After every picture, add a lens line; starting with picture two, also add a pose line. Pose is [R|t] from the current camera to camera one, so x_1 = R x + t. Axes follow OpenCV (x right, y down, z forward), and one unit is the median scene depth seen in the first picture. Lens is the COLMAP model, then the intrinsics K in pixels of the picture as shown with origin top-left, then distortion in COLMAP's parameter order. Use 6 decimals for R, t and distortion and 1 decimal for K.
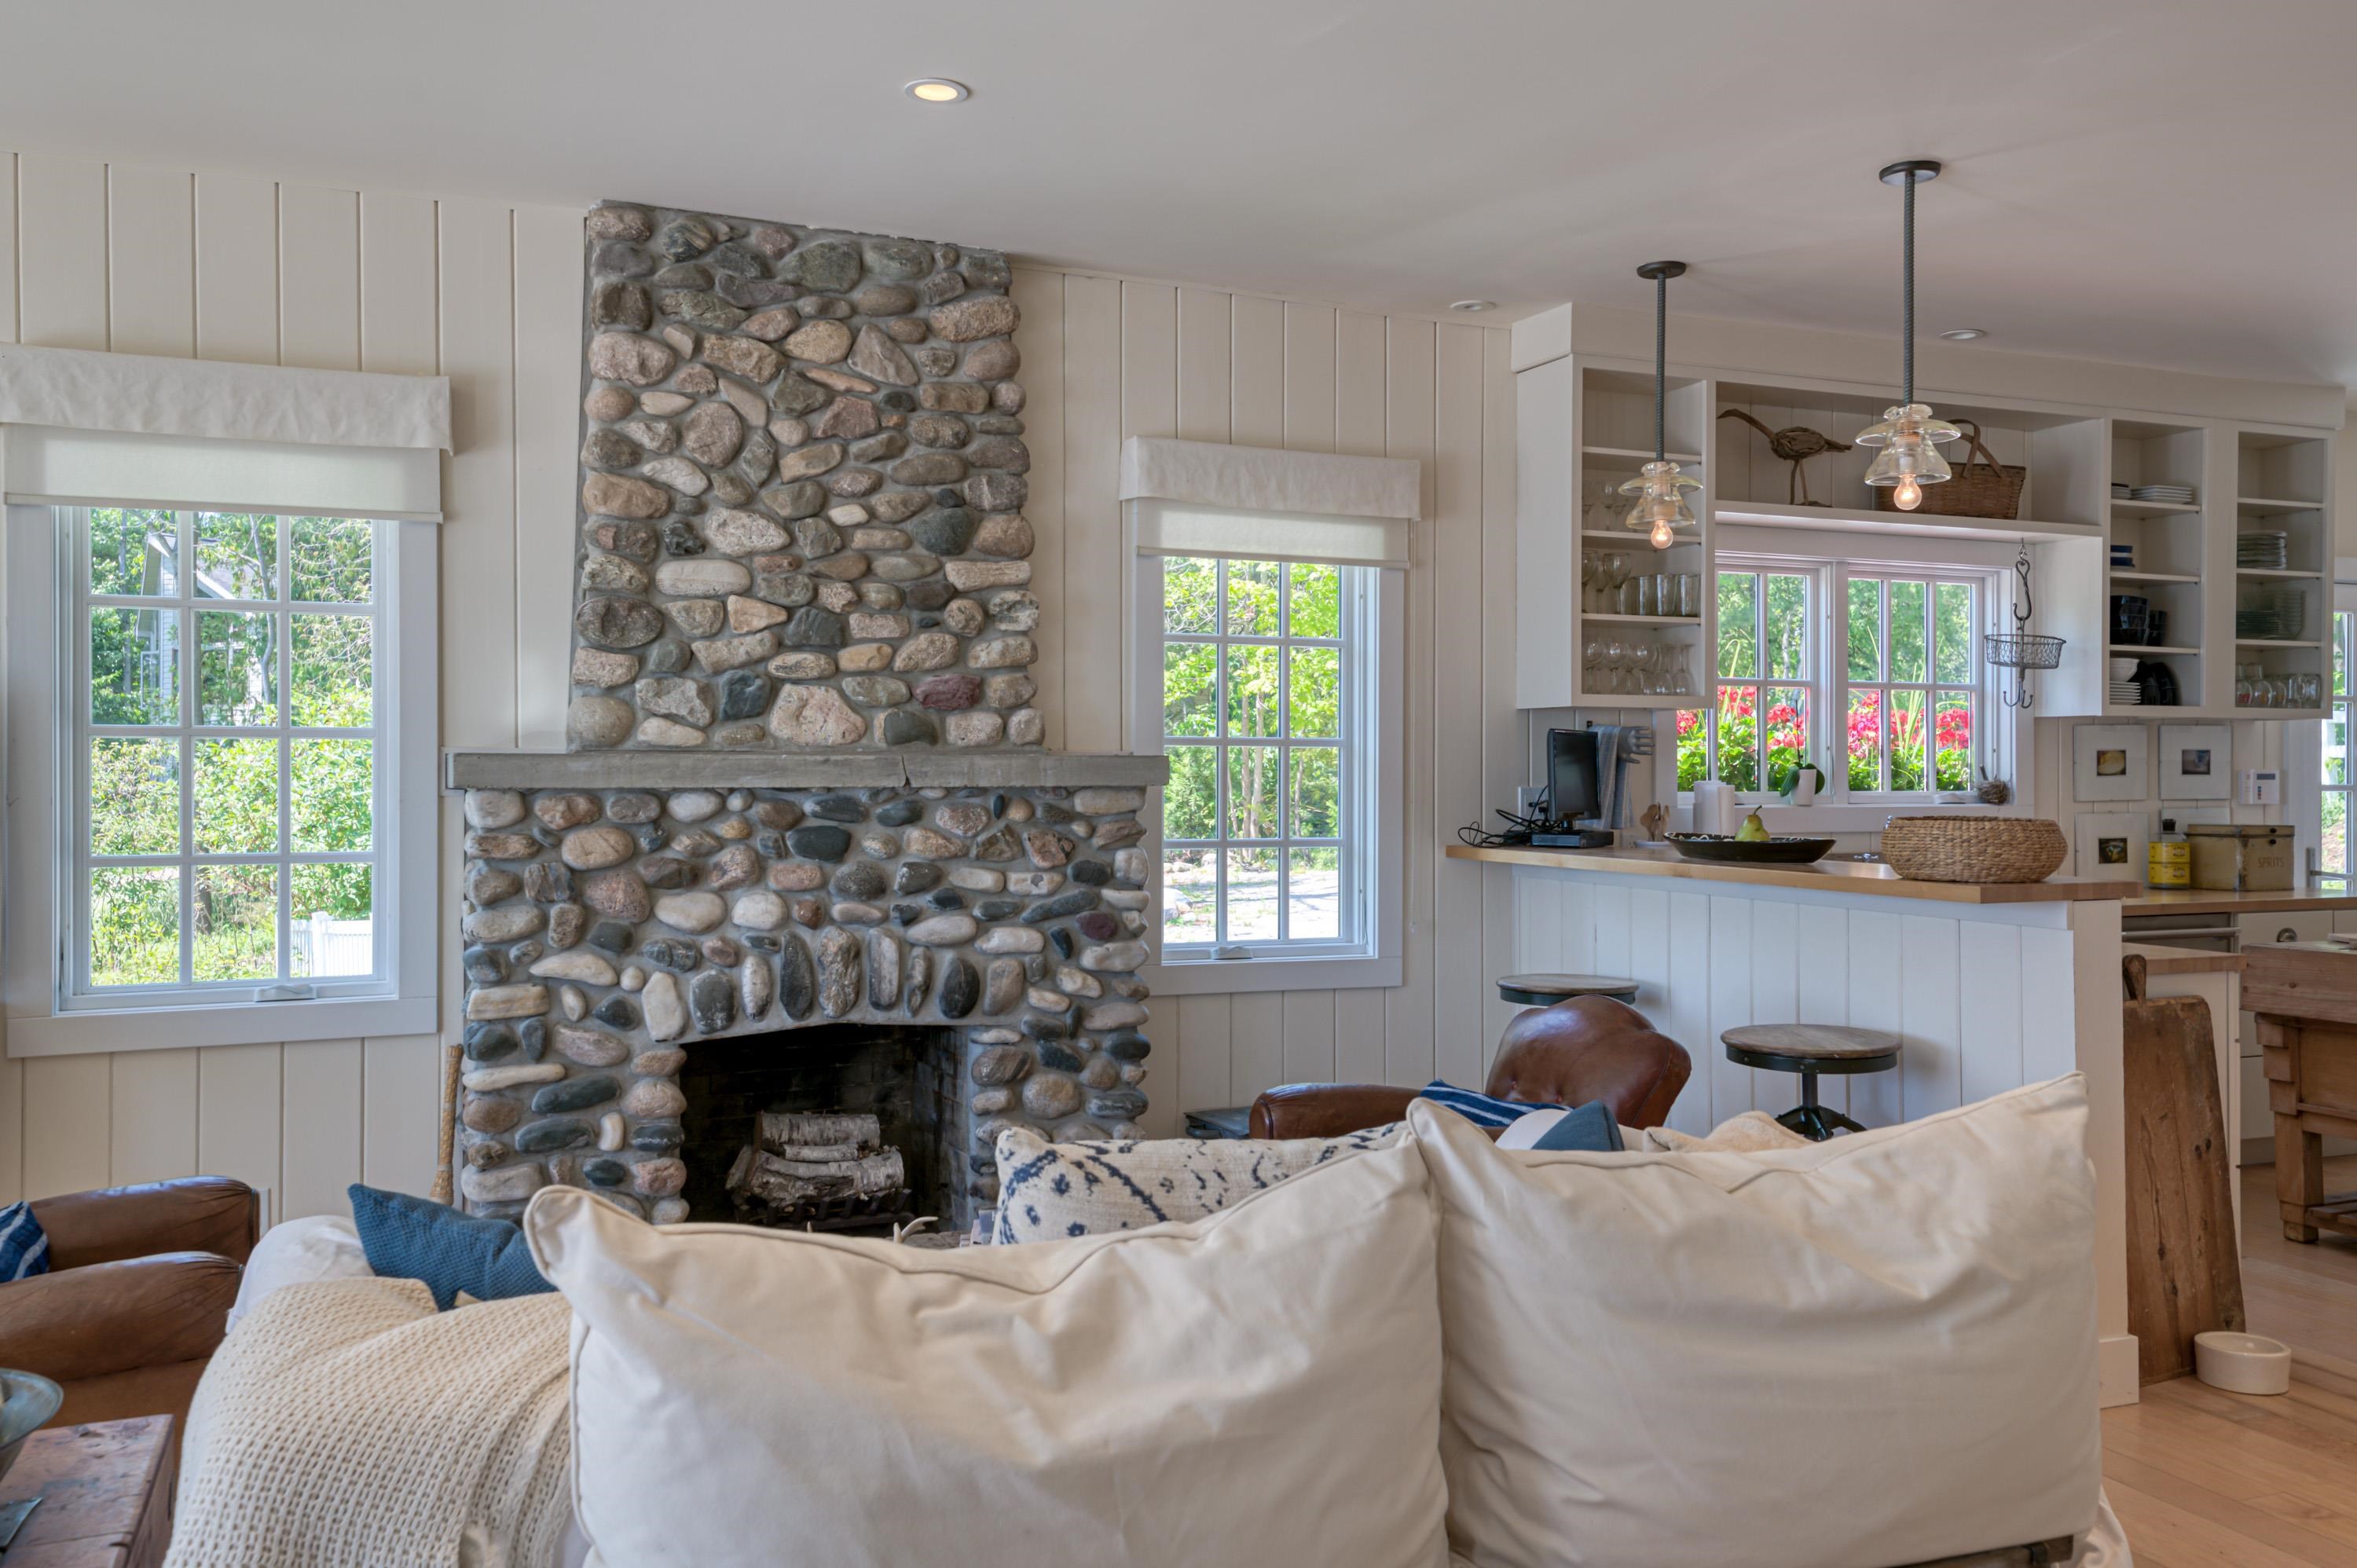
lens RADIAL K [[1887.2, 0, 1197.9], [0, 1887.2, 772.8], [0, 0, 1]] dist [0.063851, -0.008283]
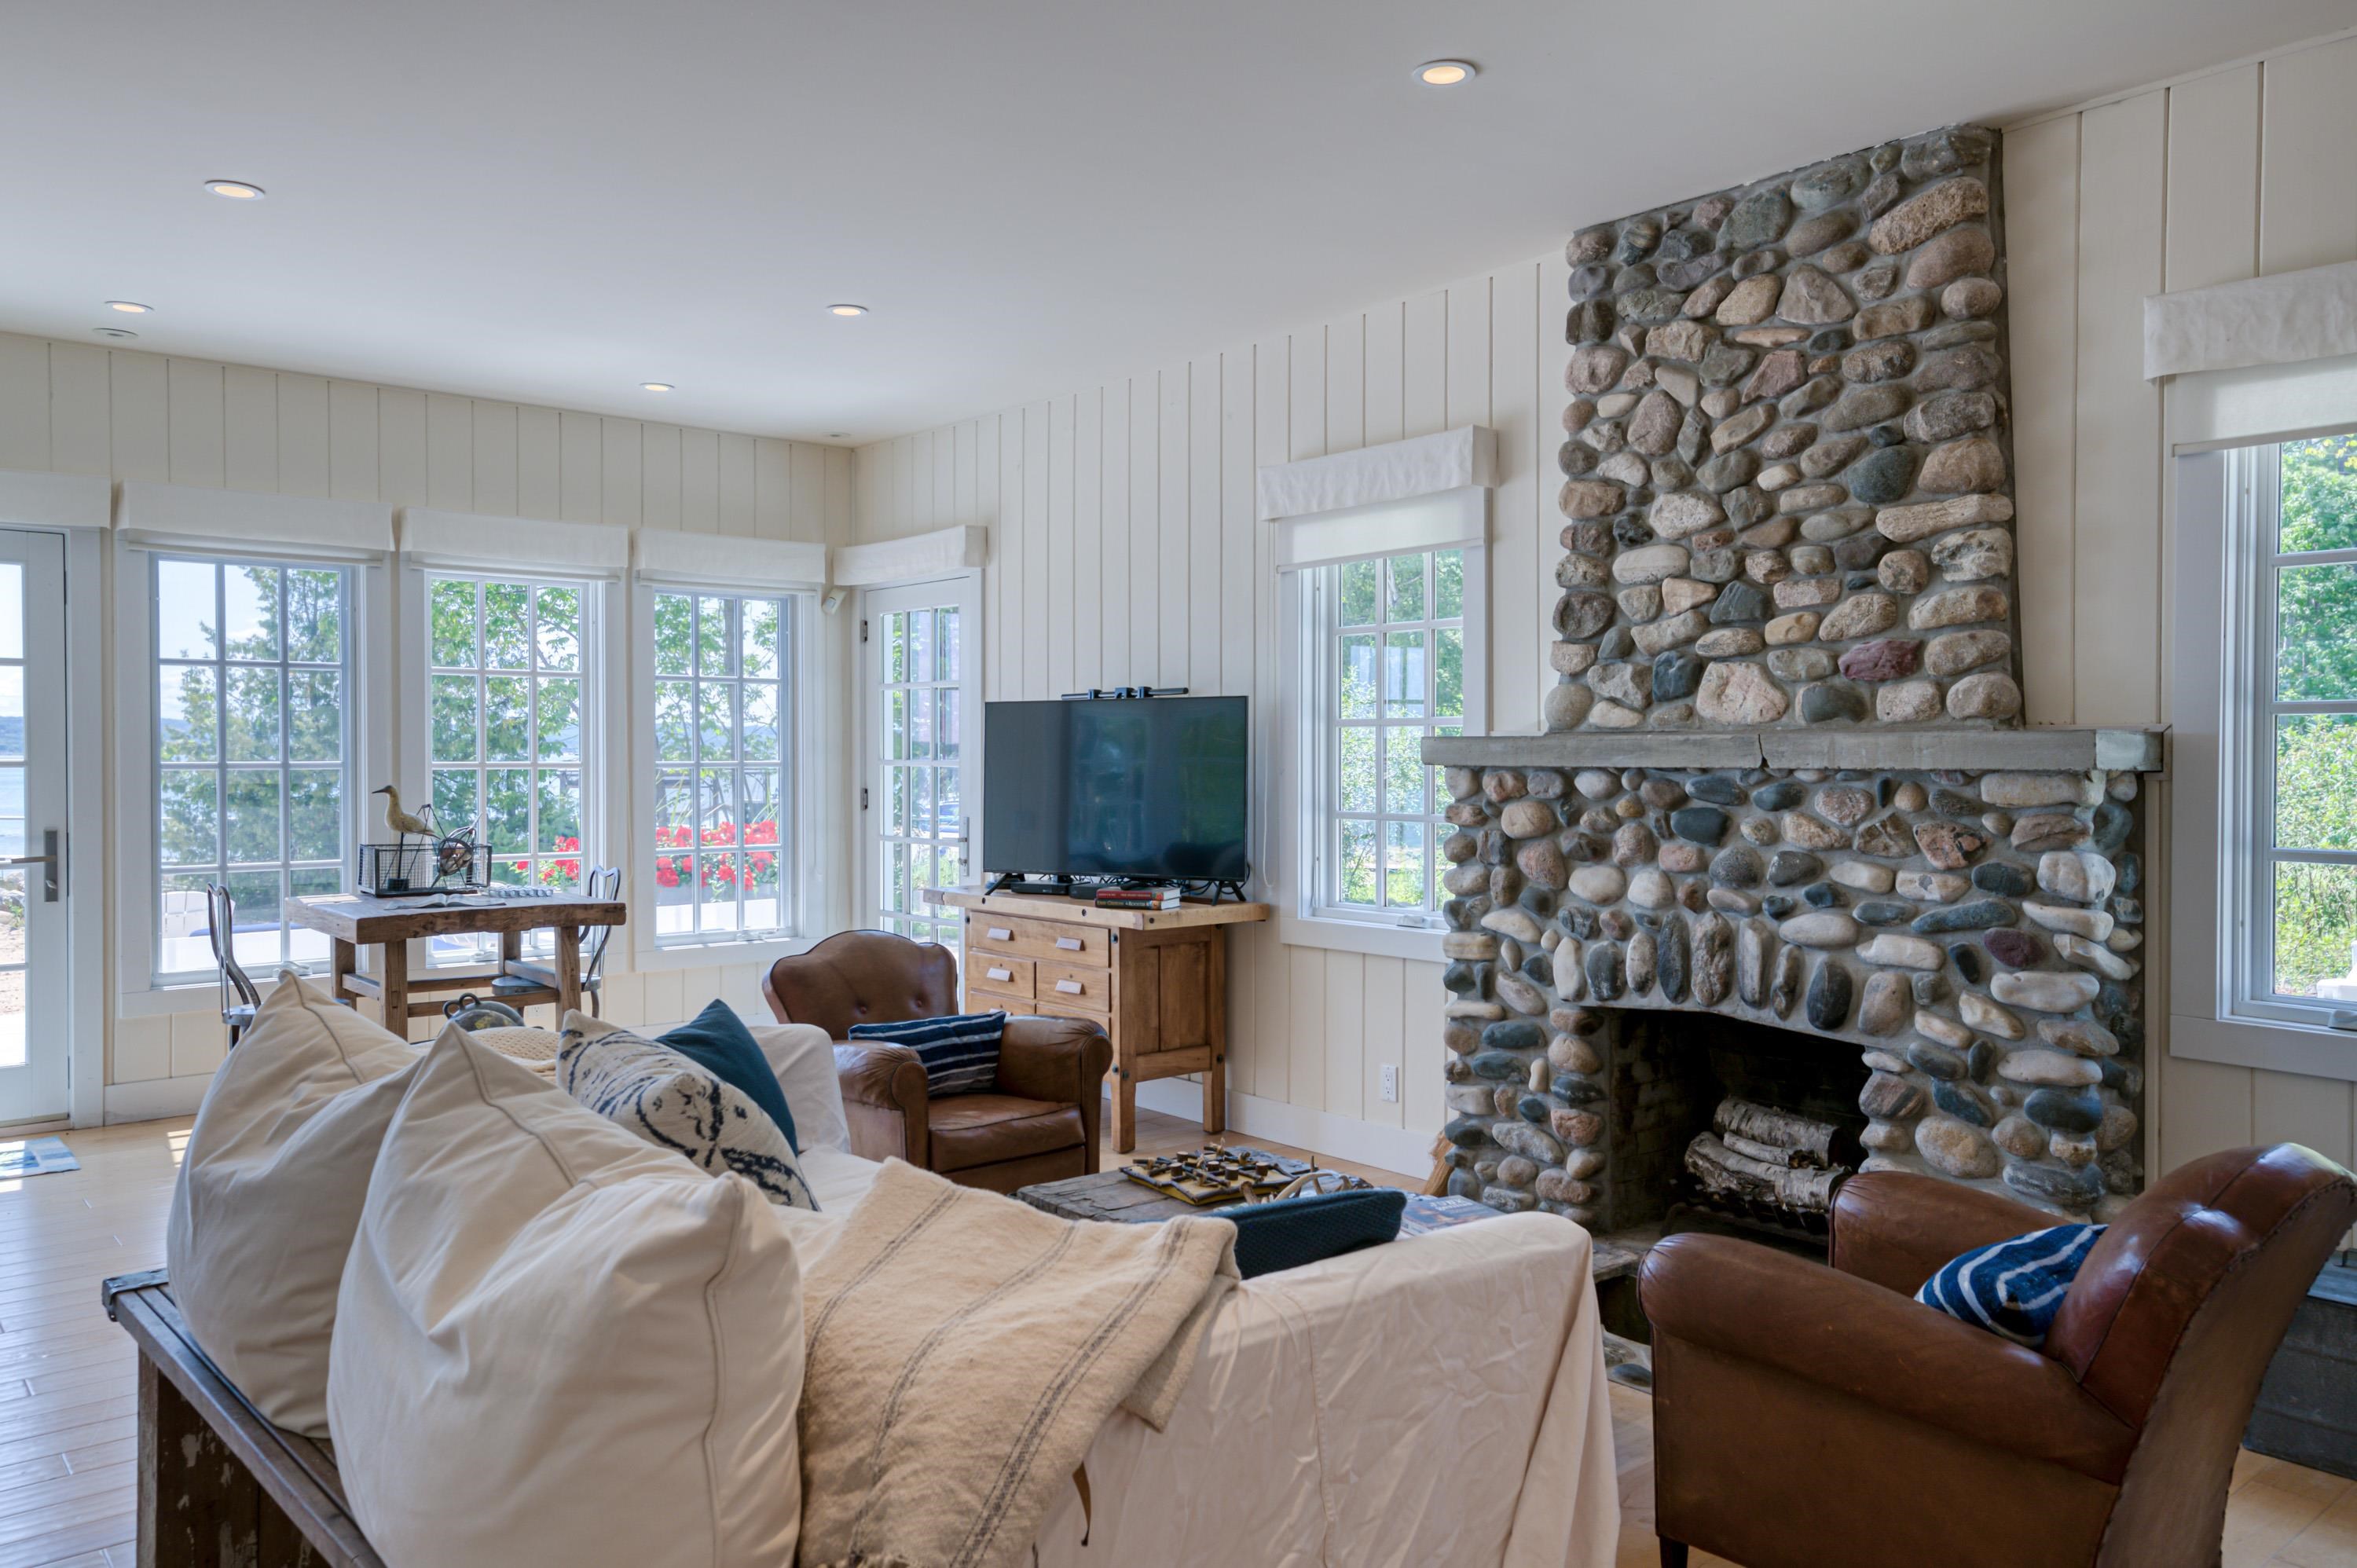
lens RADIAL K [[1702.7, 0, 1186.0], [0, 1702.7, 763.6], [0, 0, 1]] dist [0.030430, 0.004834]
pose [[0.284810, 0.006769, -0.958560, 0.541815], [0.000304, 0.999974, 0.007152, -0.000846], [0.958584, -0.002328, 0.284801, 0.475270]]
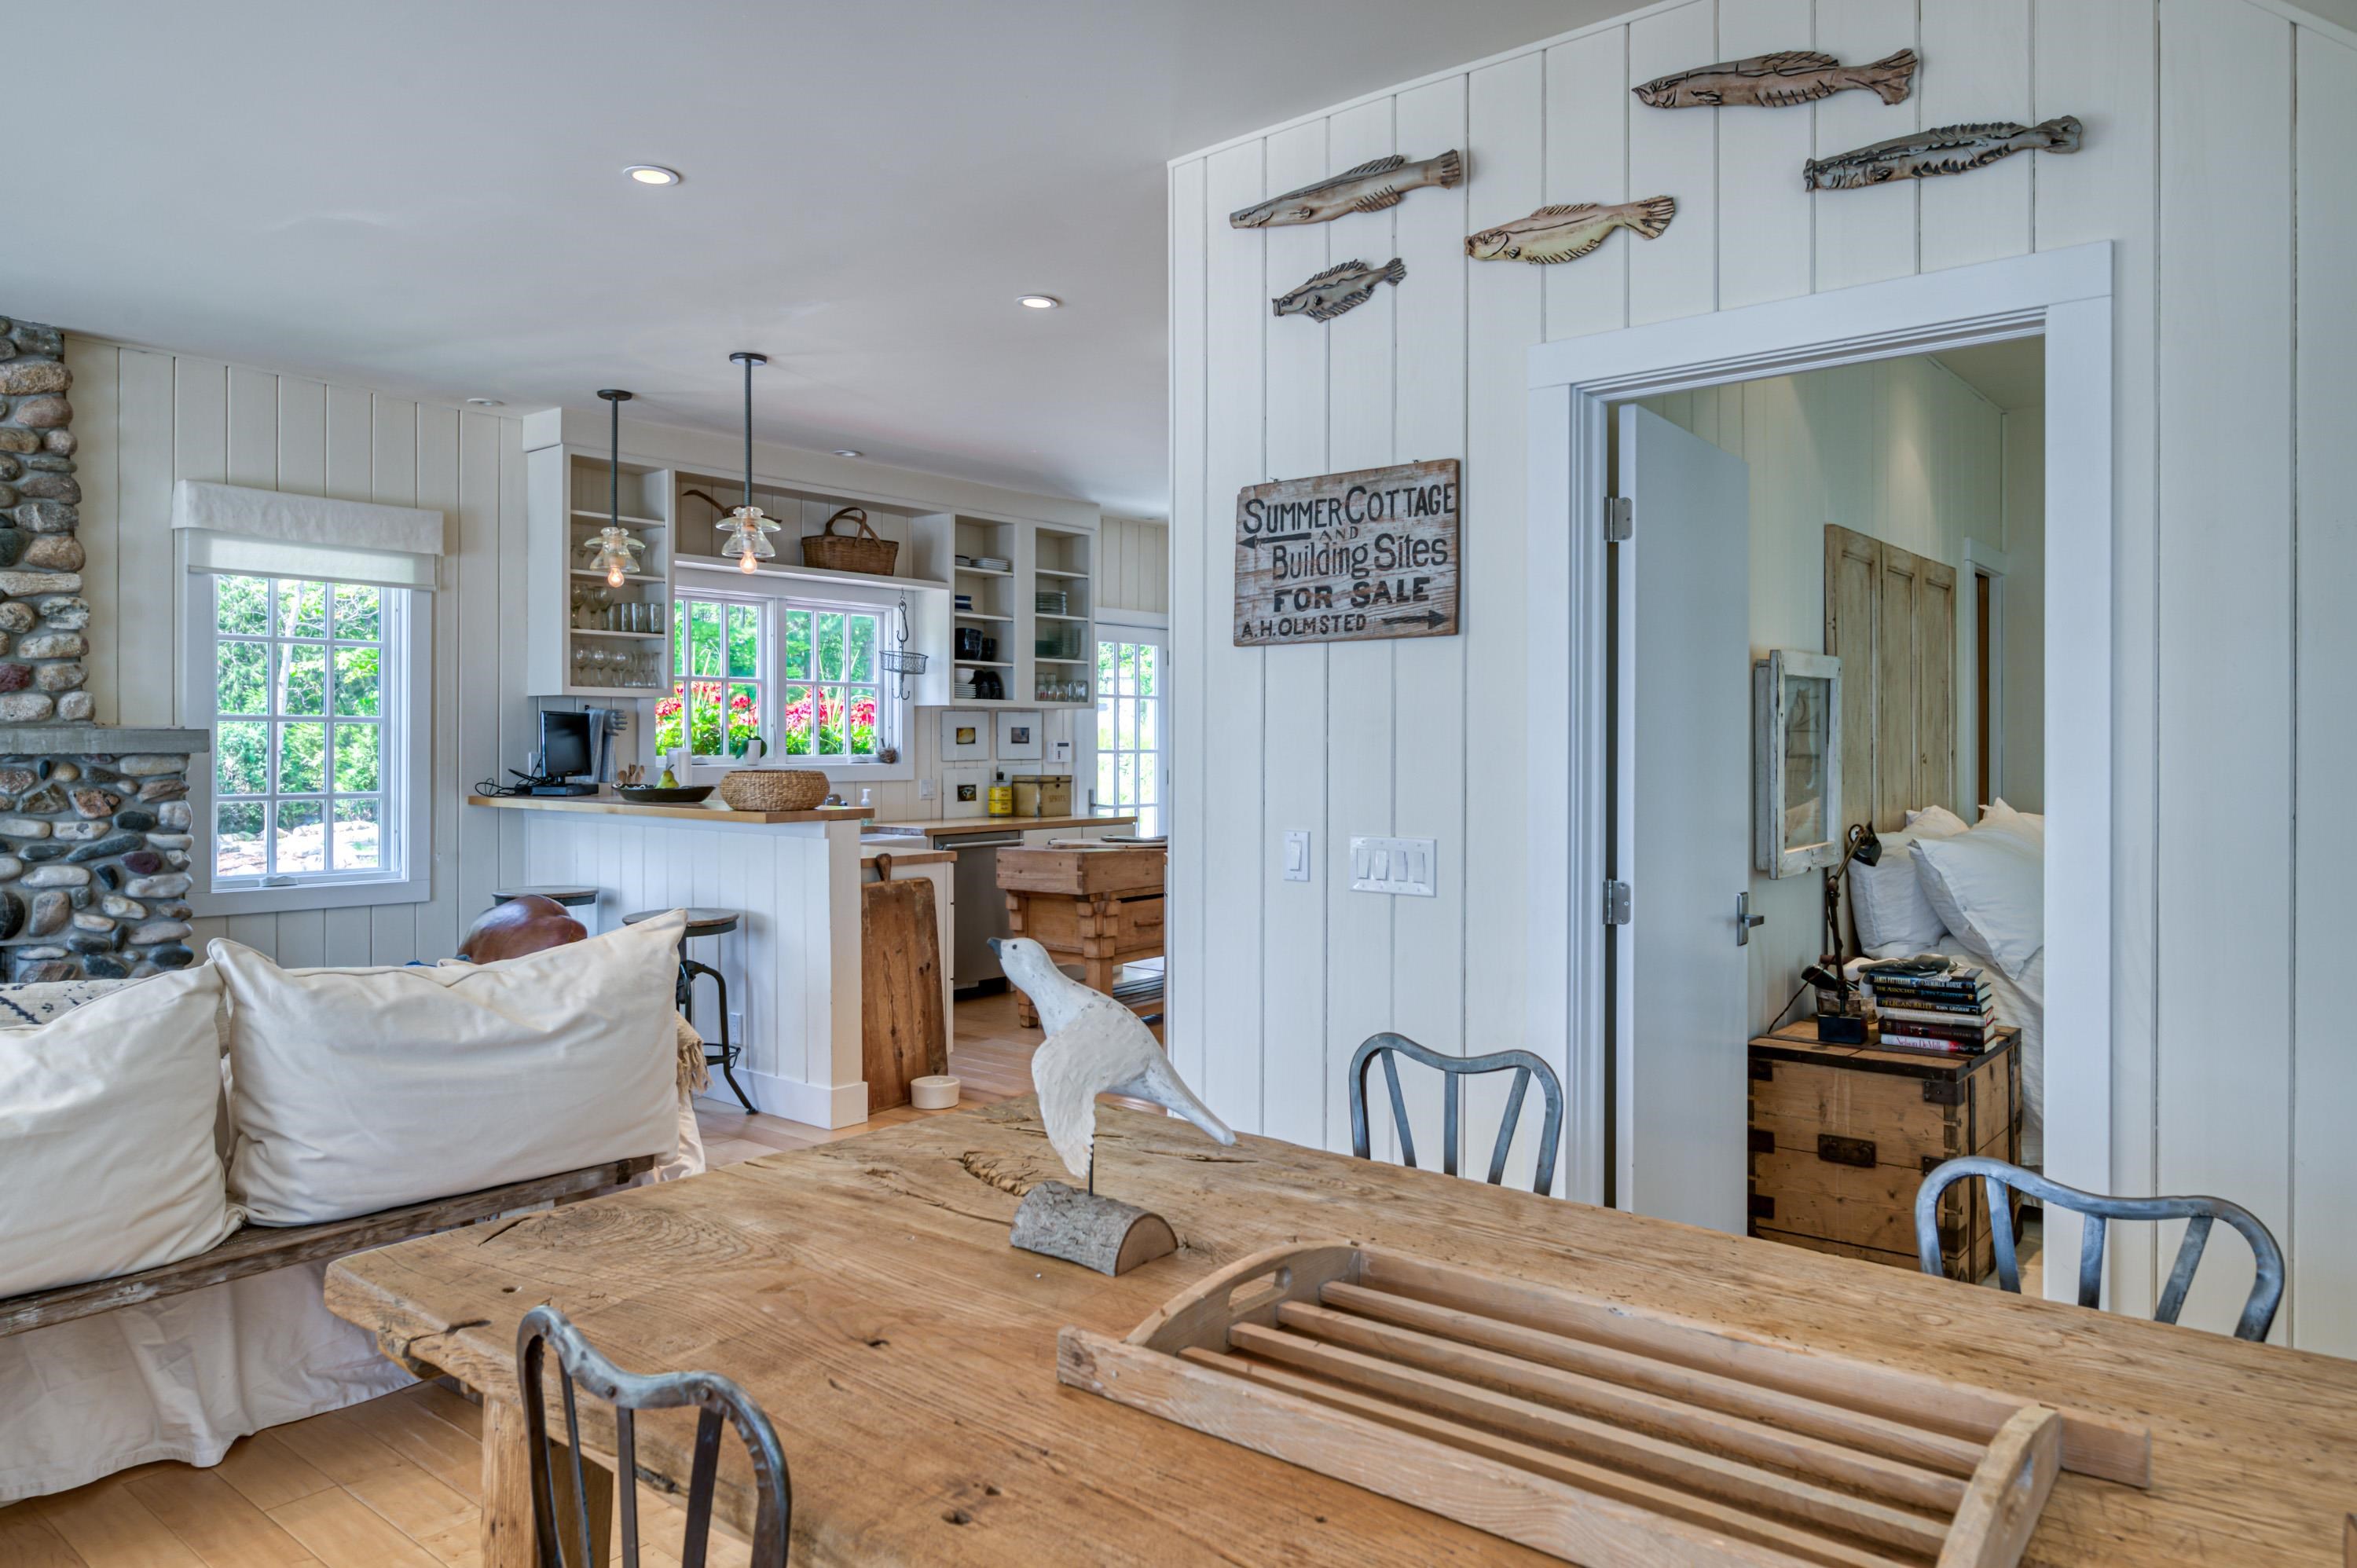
lens RADIAL K [[1511.8, 0, 1177.4], [0, 1511.8, 739.0], [0, 0, 1]] dist [-0.005489, -0.002900]
pose [[0.890320, 0.000604, 0.455336, 0.107614], [0.000468, 0.999997, -0.002240, 0.000080], [-0.455336, 0.002207, 0.890317, -0.228555]]
